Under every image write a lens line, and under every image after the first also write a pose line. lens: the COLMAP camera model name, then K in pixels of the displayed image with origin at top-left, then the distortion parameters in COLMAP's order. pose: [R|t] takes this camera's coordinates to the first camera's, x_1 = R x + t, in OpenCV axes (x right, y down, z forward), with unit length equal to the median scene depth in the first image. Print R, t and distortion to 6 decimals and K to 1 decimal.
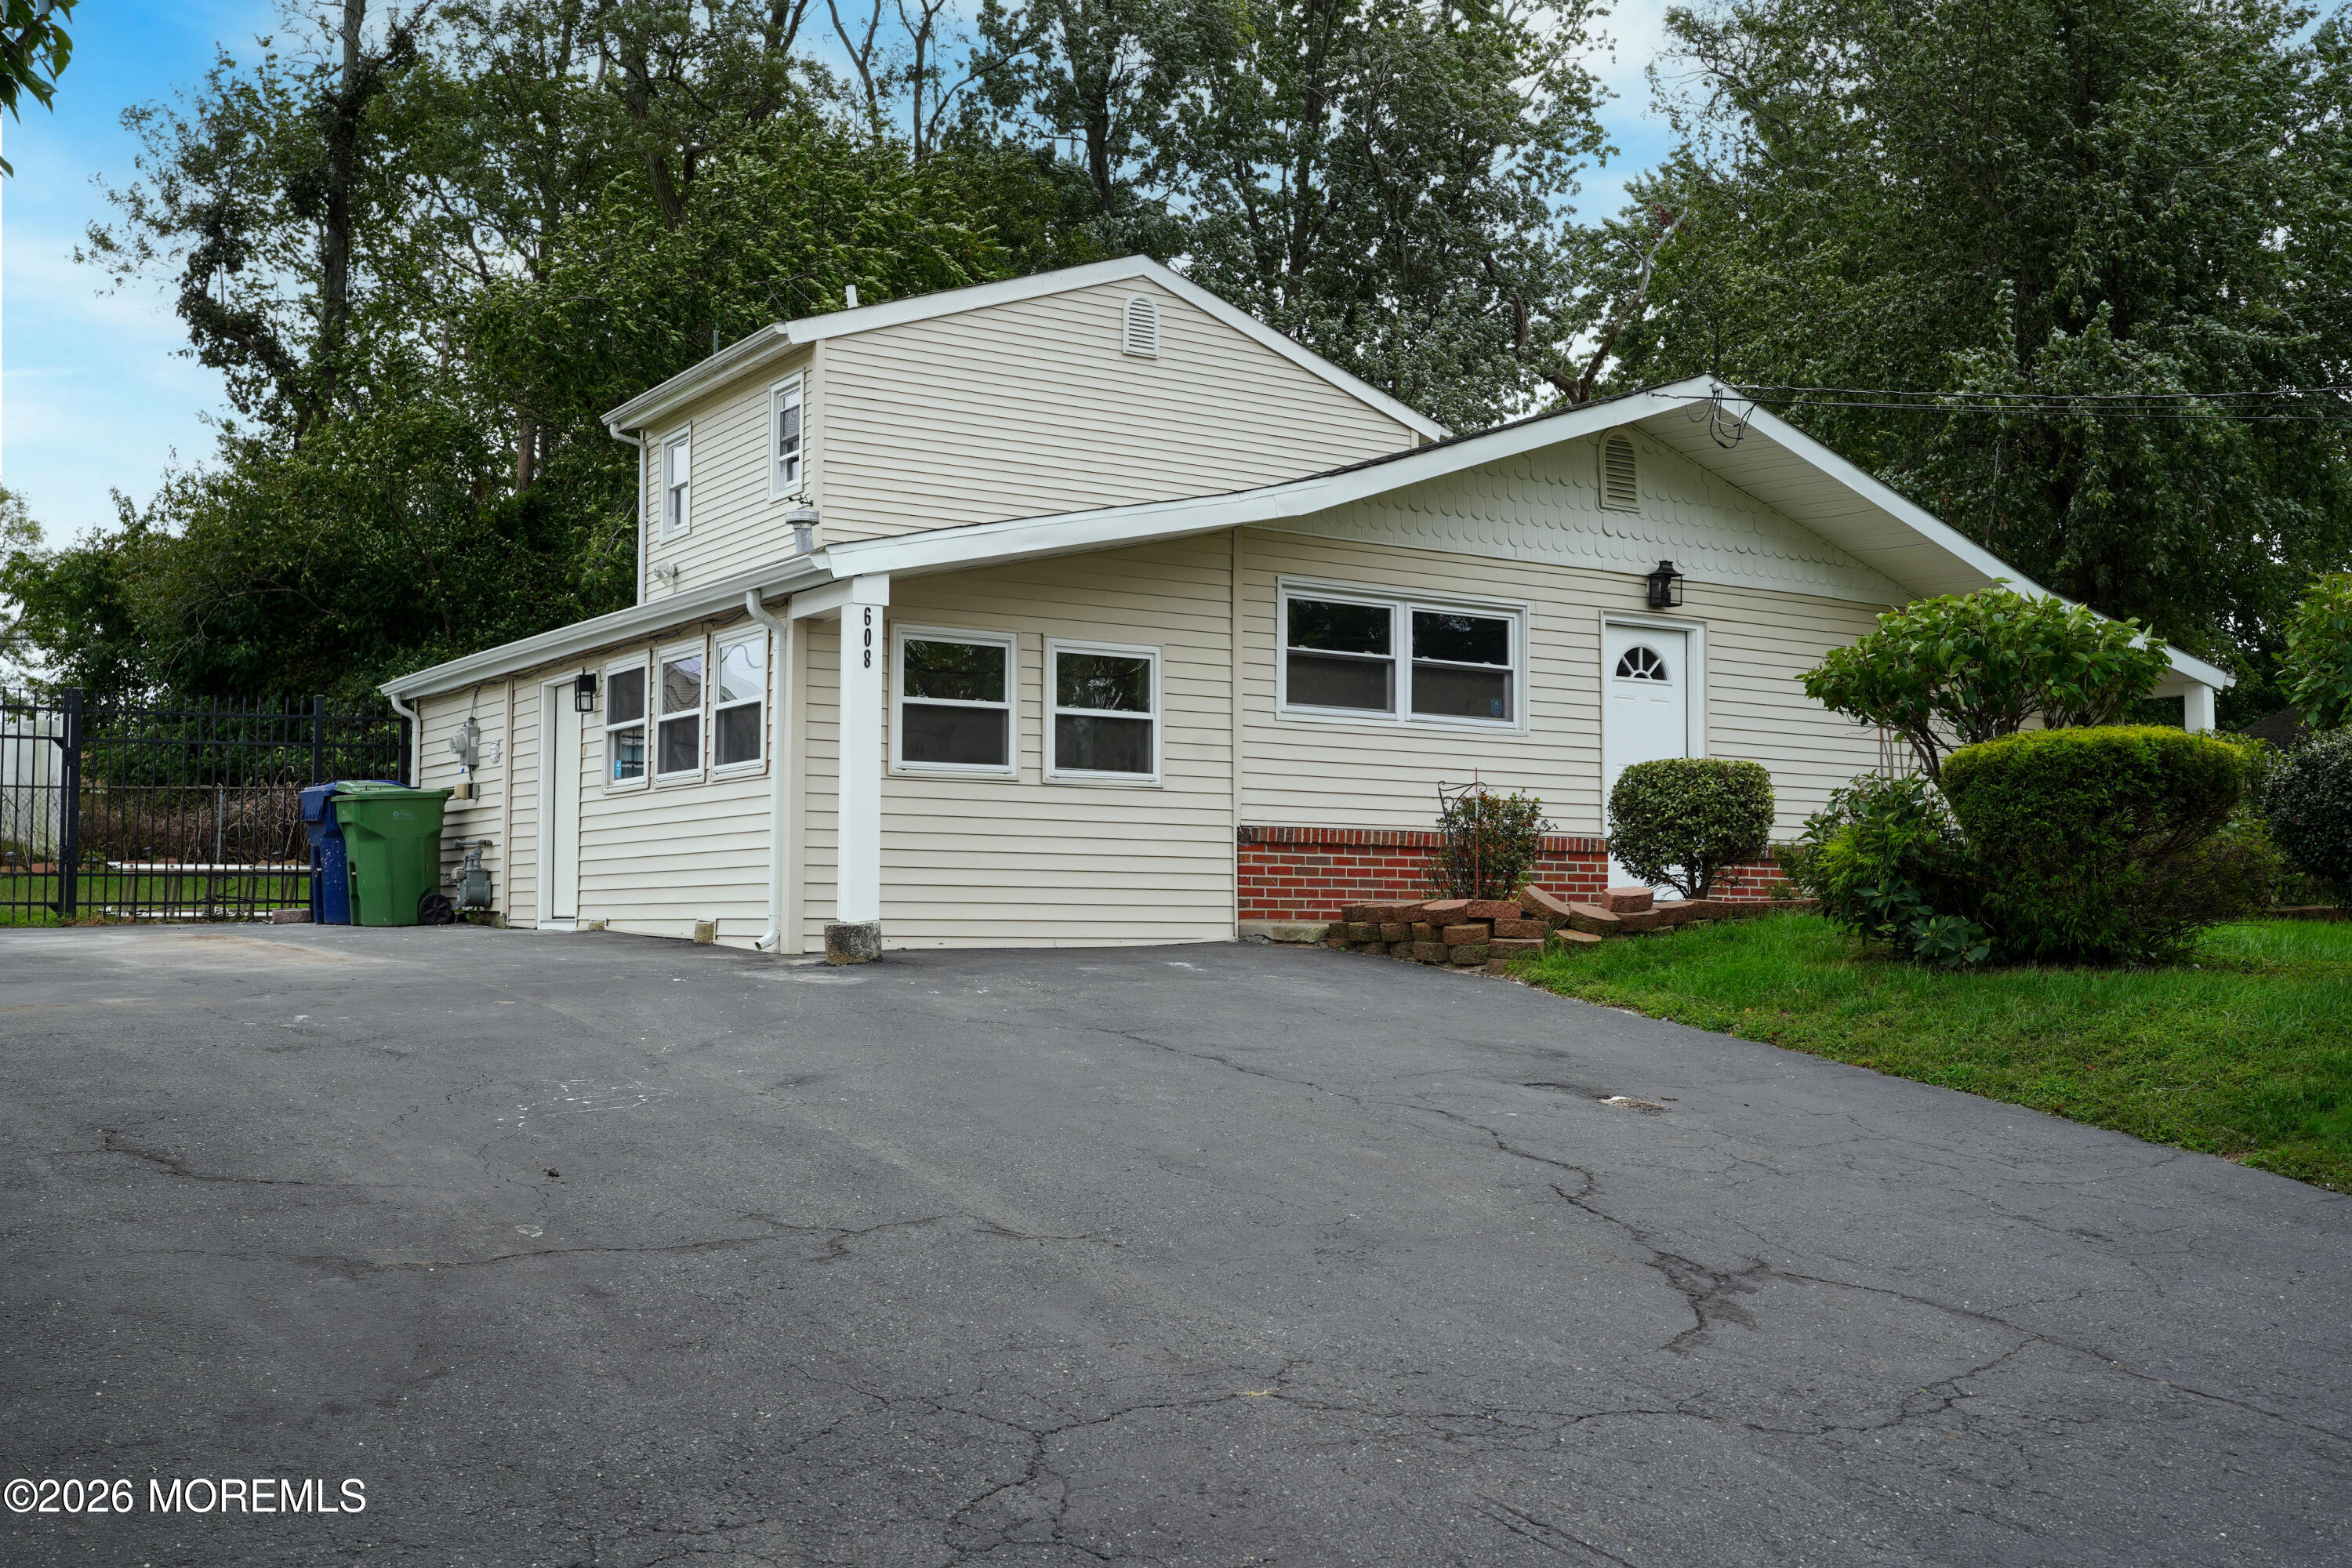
lens RADIAL K [[2384.8, 0, 1176.0], [0, 2384.8, 784.0], [0, 0, 1]] dist [0.007516, -0.002191]
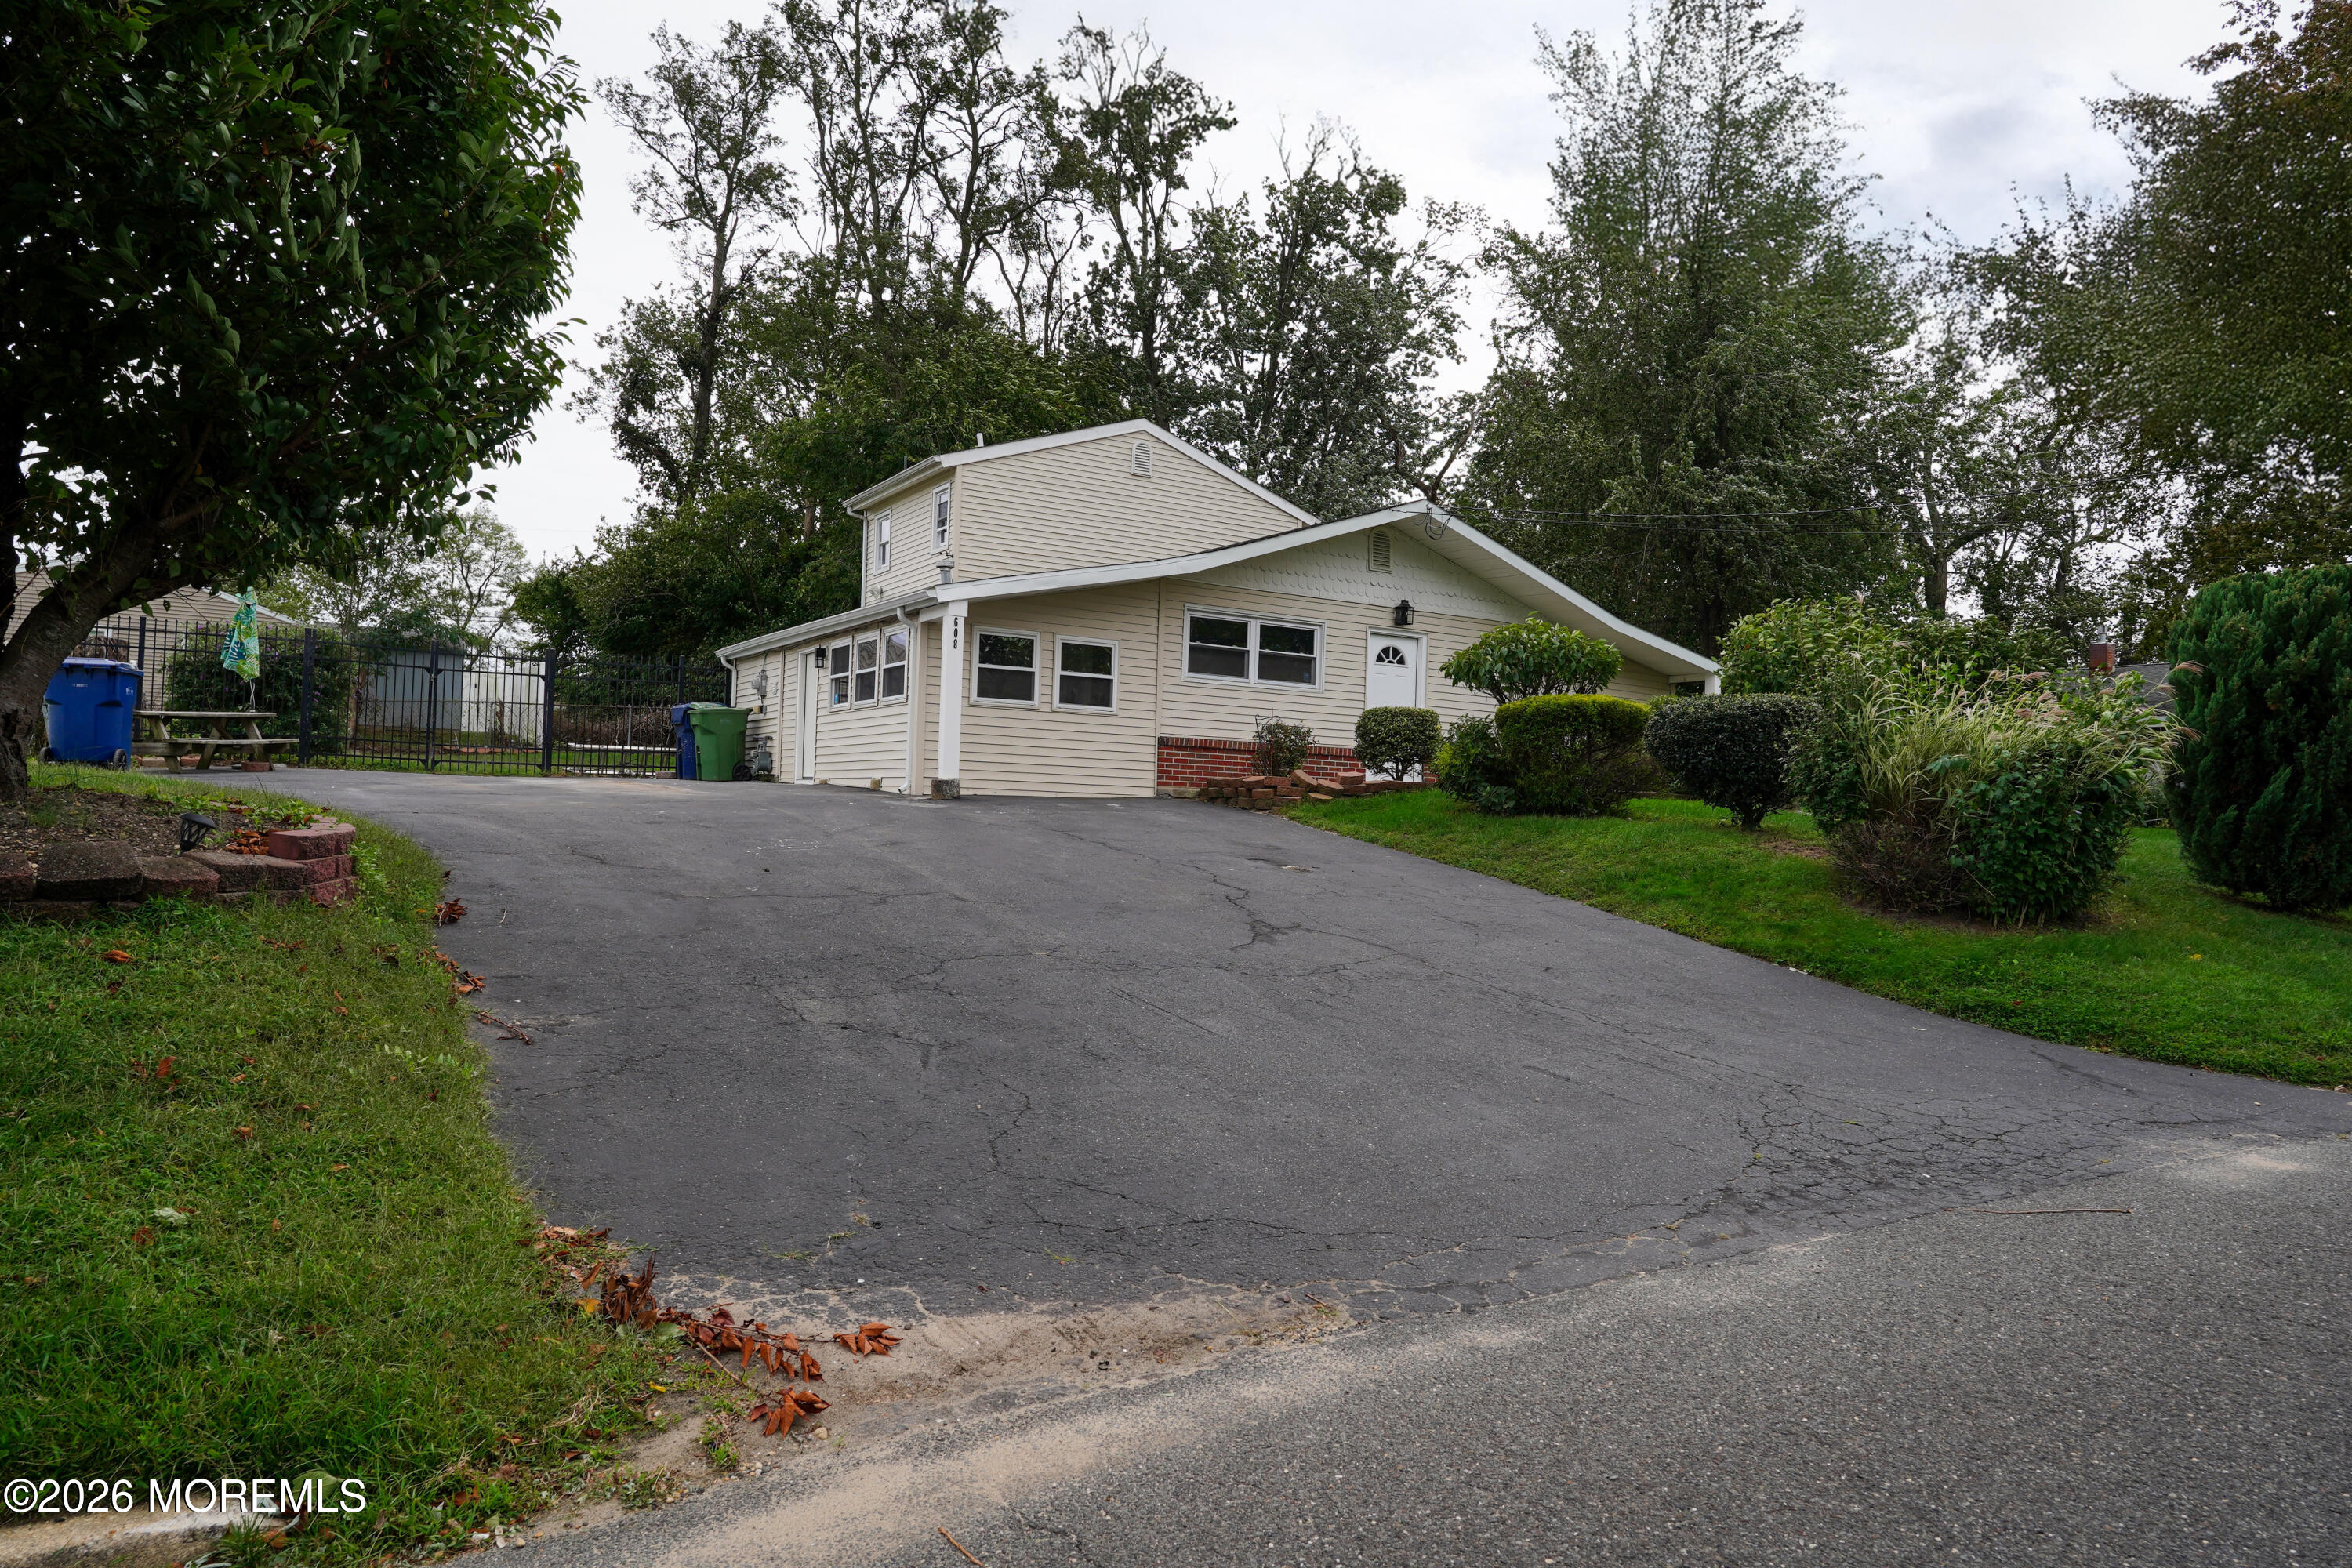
lens RADIAL K [[1508.7, 0, 1177.4], [0, 1508.7, 746.6], [0, 0, 1]] dist [-0.000407, 0.000073]
pose [[0.999111, 0.025708, -0.033404, 0.080262], [-0.025195, 0.999559, 0.015692, 0.006370], [0.033793, -0.014836, 0.999319, -0.192369]]
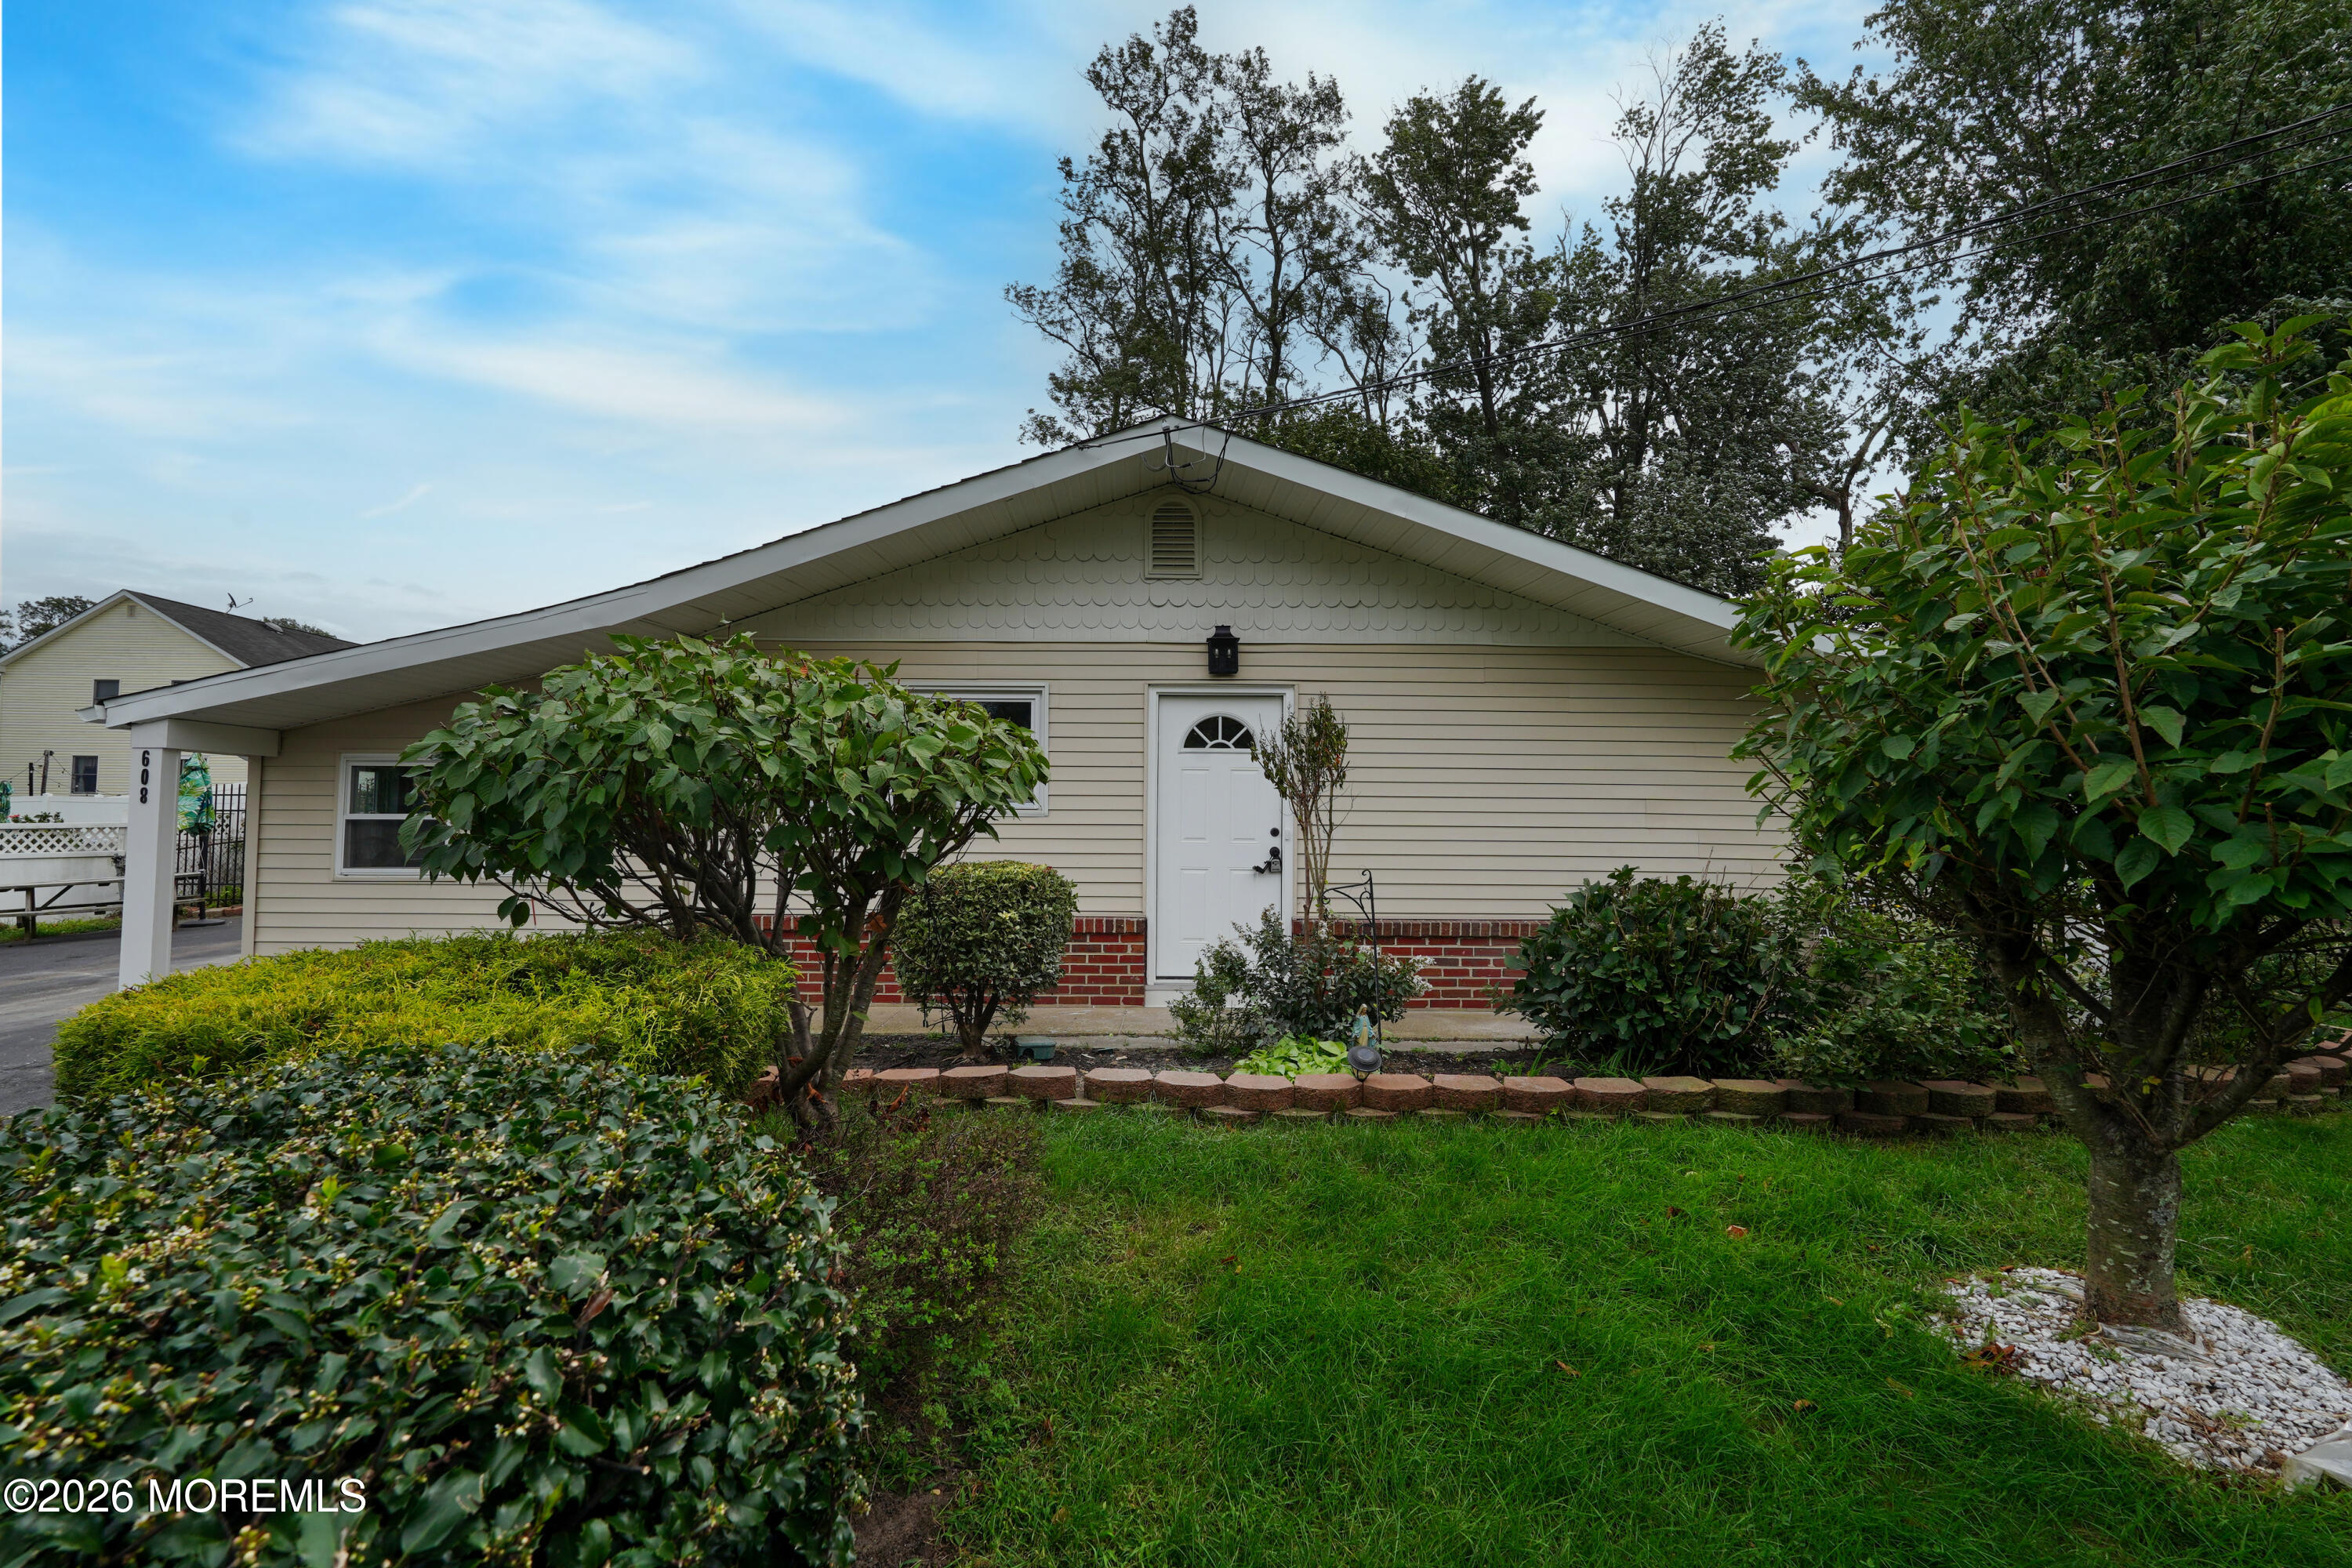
lens RADIAL K [[1053.4, 0, 1176.0], [0, 1053.4, 784.0], [0, 0, 1]] dist [-0.000396, 0.000210]
pose [[0.845533, -0.022384, -0.533454, 0.462174], [0.033724, 0.999365, 0.011519, -0.039816], [0.532857, -0.027730, 0.845751, 0.705594]]
